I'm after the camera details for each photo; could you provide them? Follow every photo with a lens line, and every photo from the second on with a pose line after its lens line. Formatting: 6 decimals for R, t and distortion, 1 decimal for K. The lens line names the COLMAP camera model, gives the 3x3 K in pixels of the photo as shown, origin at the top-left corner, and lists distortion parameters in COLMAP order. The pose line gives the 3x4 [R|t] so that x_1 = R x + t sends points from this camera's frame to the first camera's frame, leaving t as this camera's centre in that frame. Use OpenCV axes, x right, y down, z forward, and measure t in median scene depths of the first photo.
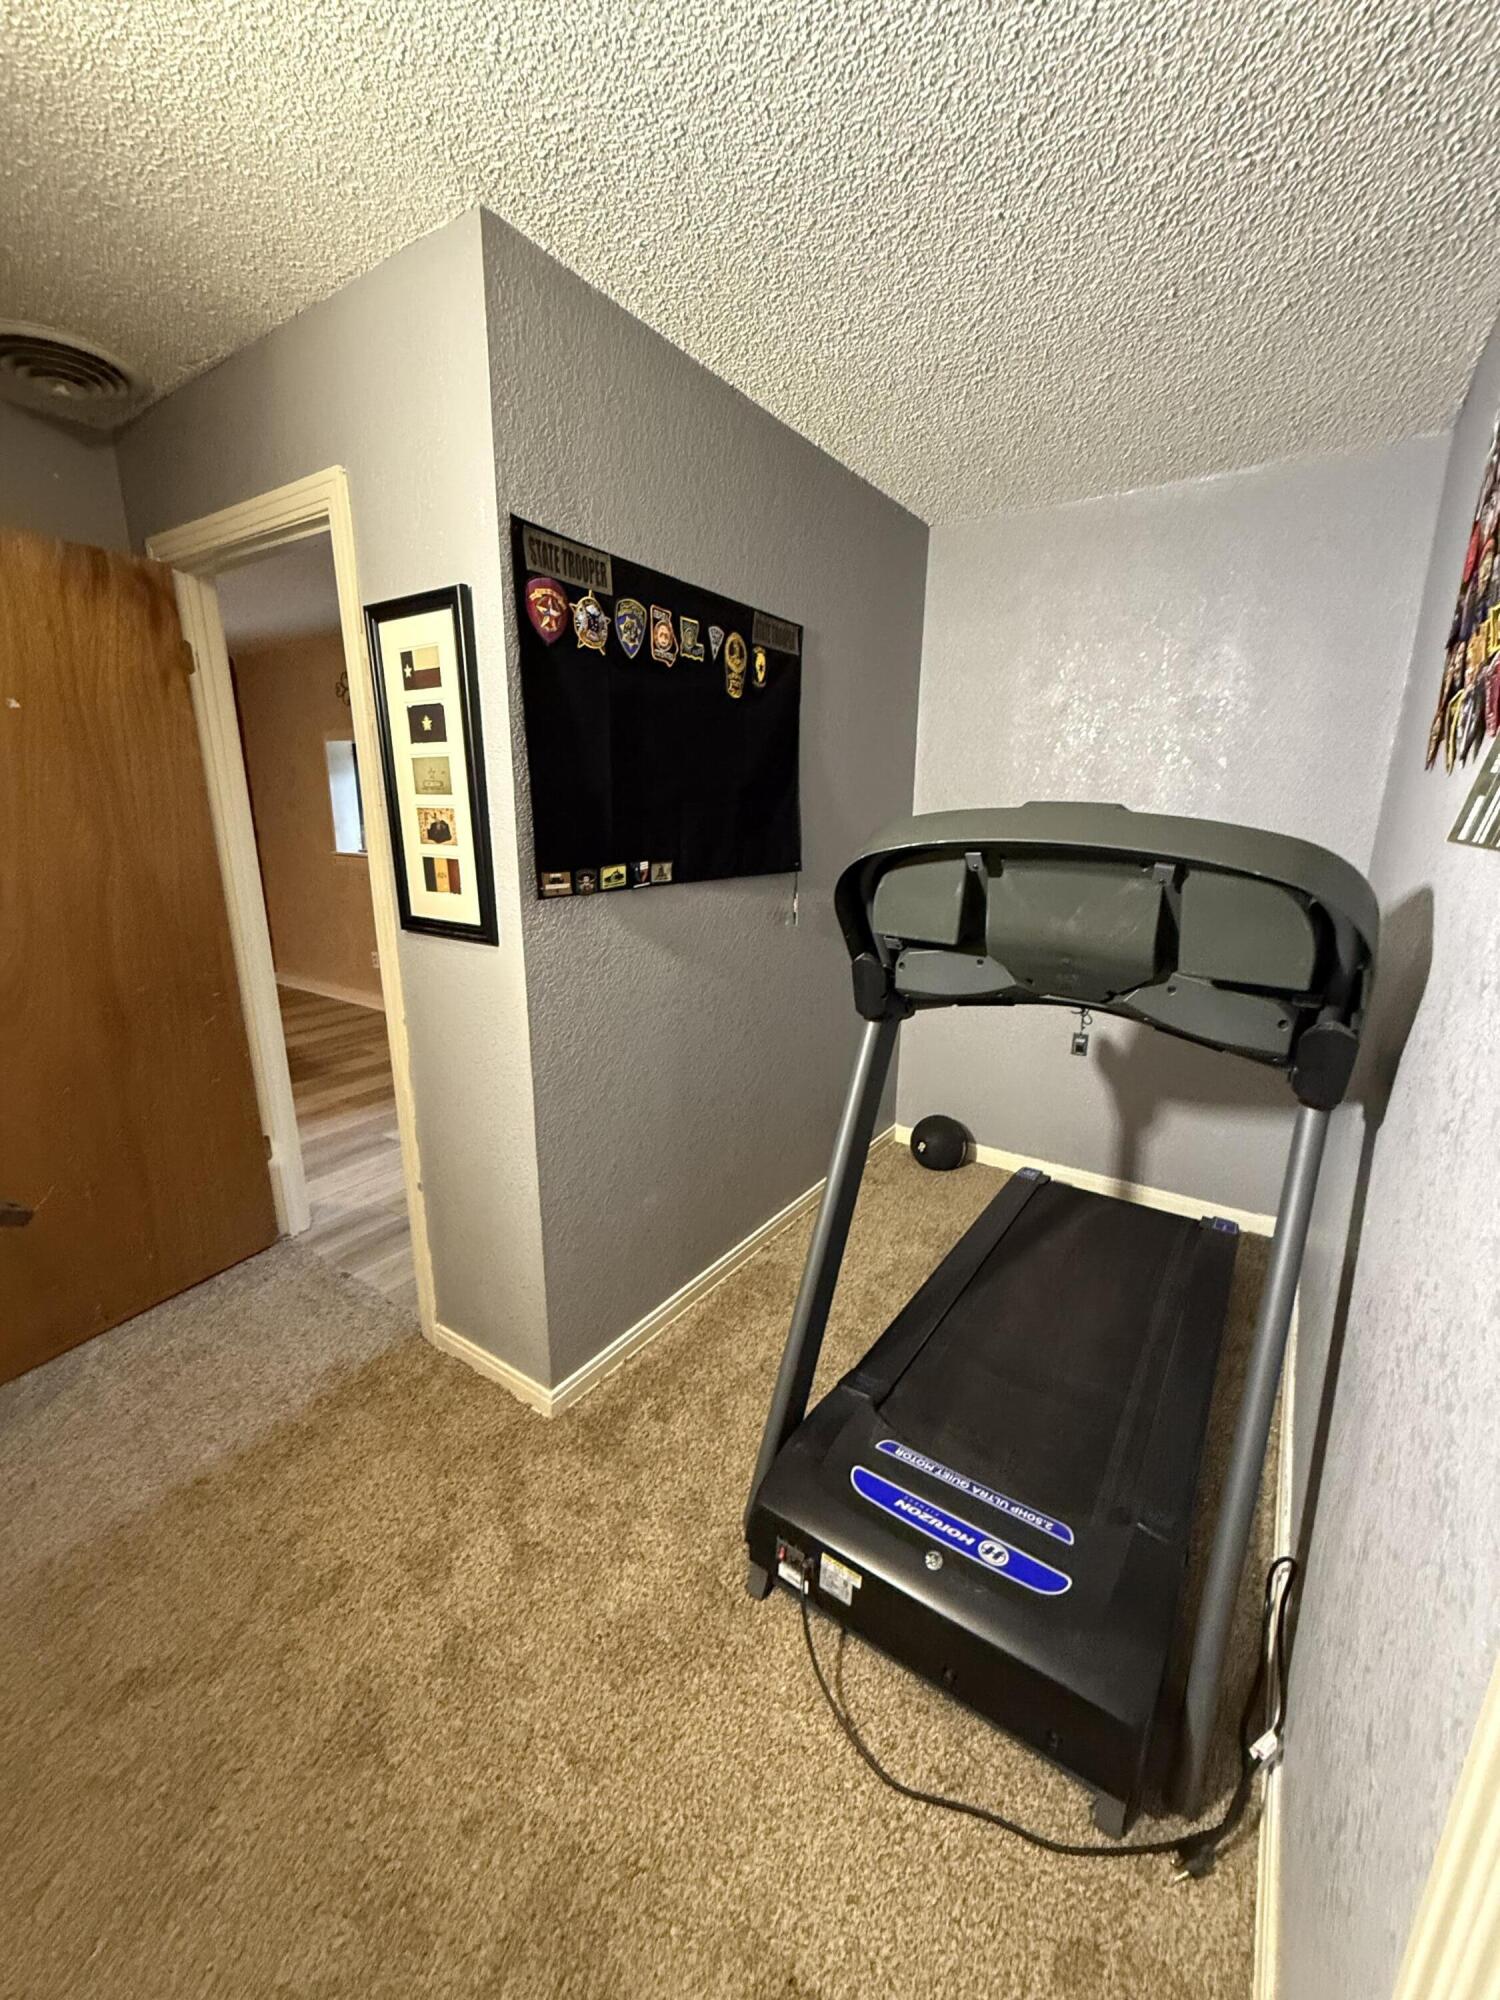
lens RADIAL K [[799.3, 0, 752.7], [0, 799.3, 997.4], [0, 0, 1]] dist [-0.001118, 0.000641]
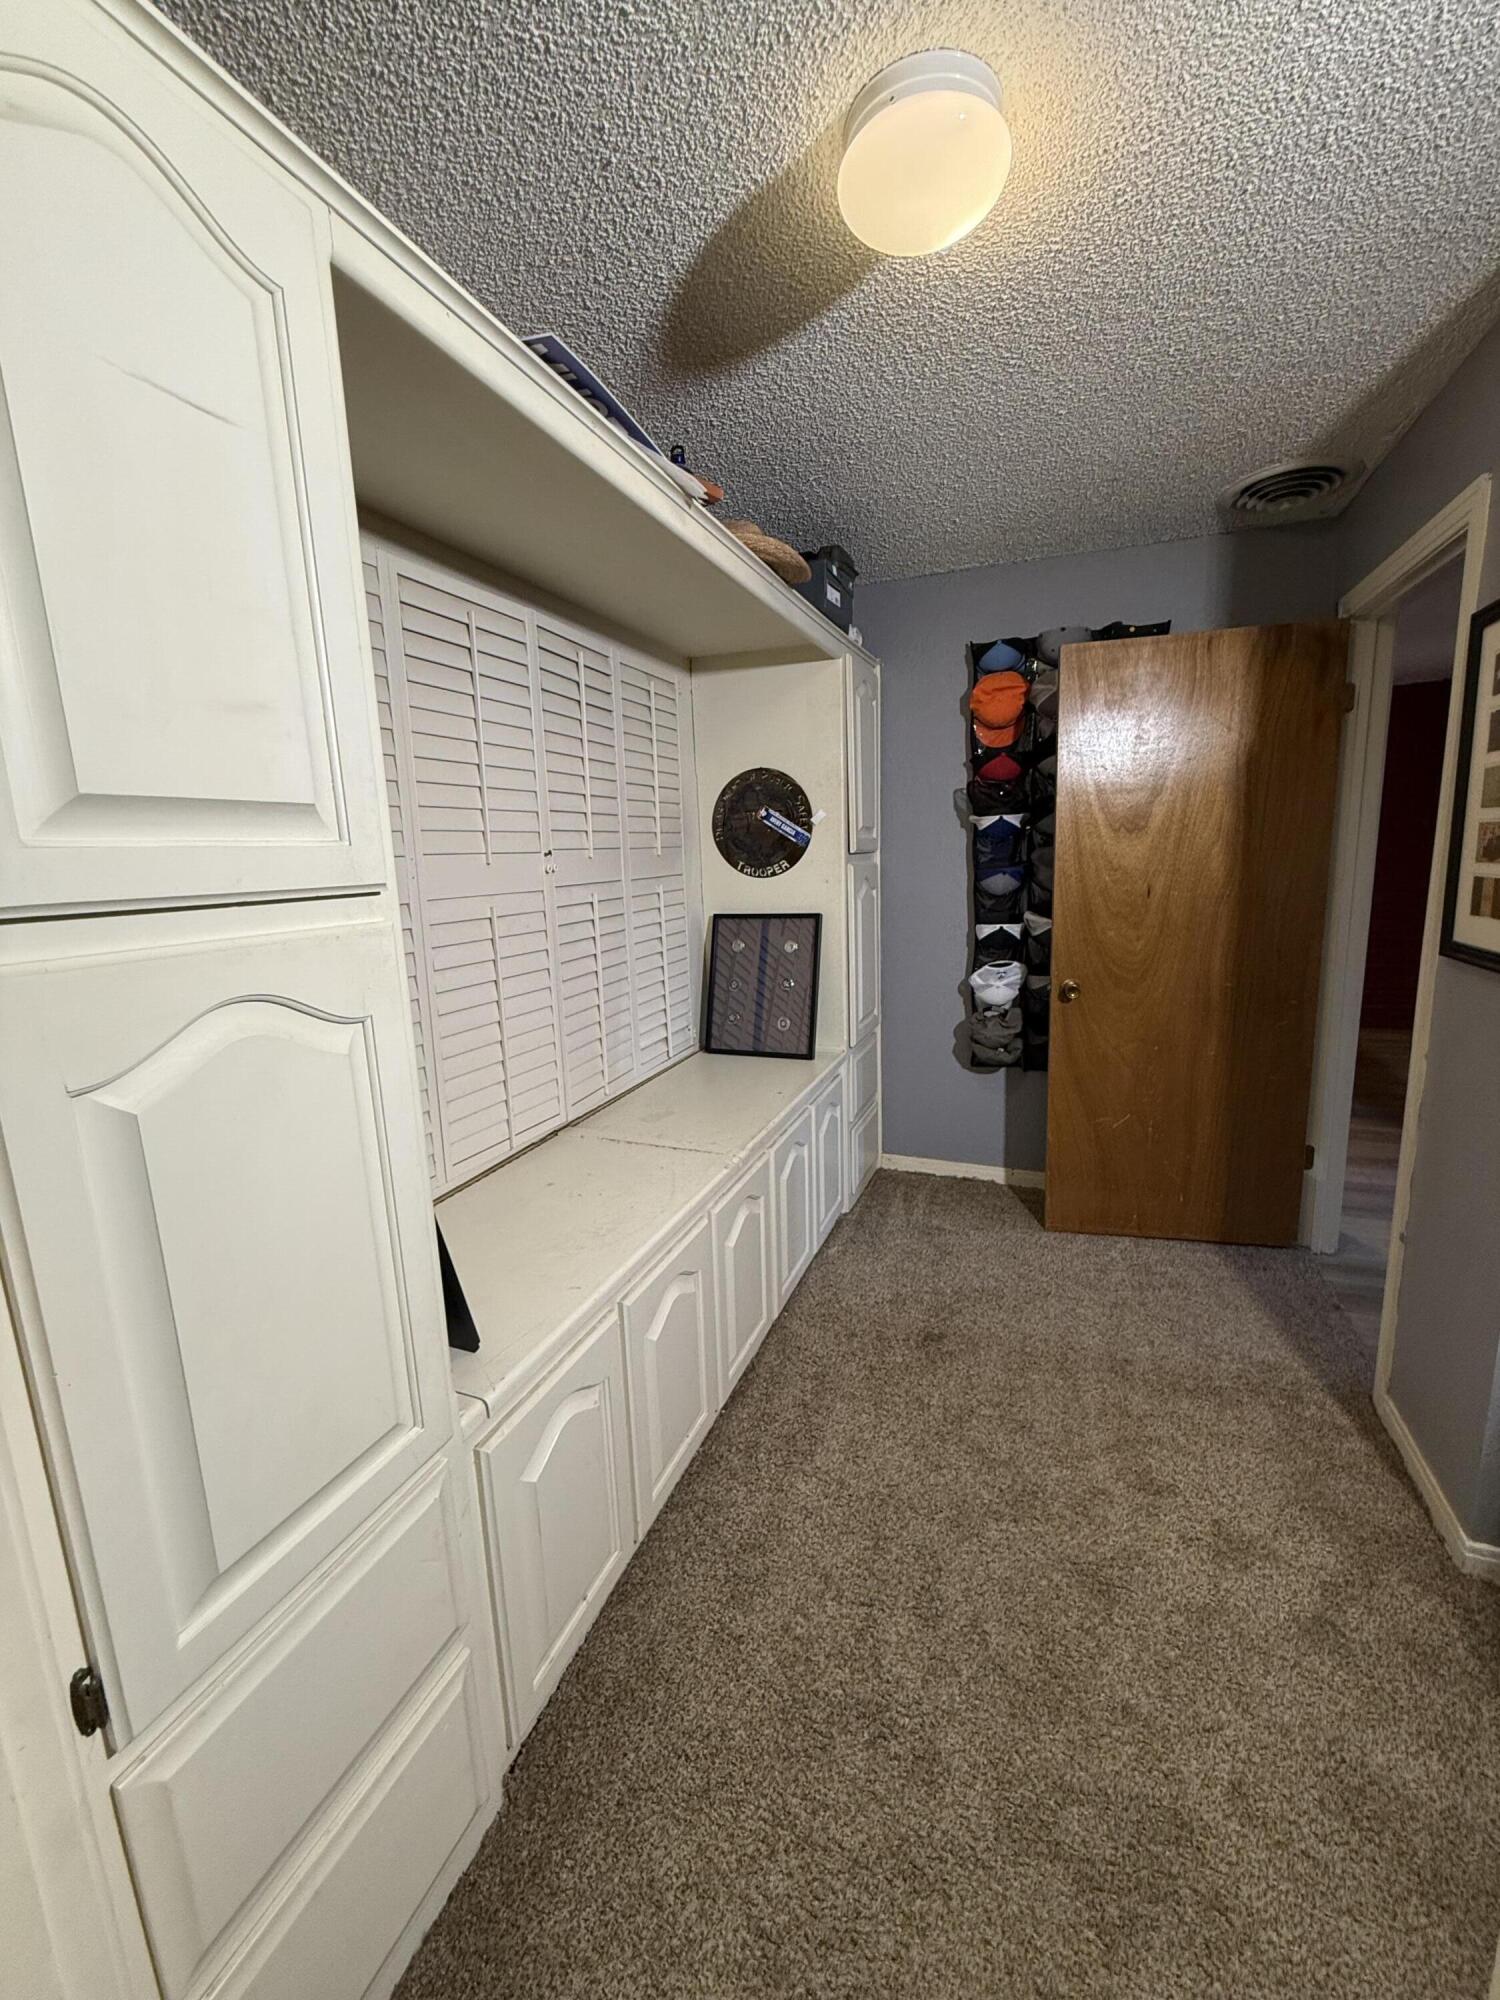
lens RADIAL K [[799.3, 0, 750.7], [0, 799.3, 998.1], [0, 0, 1]] dist [-0.001118, 0.000641]
pose [[0.215816, 0.165264, -0.962347, 0.260951], [-0.208878, 0.970572, 0.119834, 0.017891], [0.953831, 0.175151, 0.243985, 0.018631]]
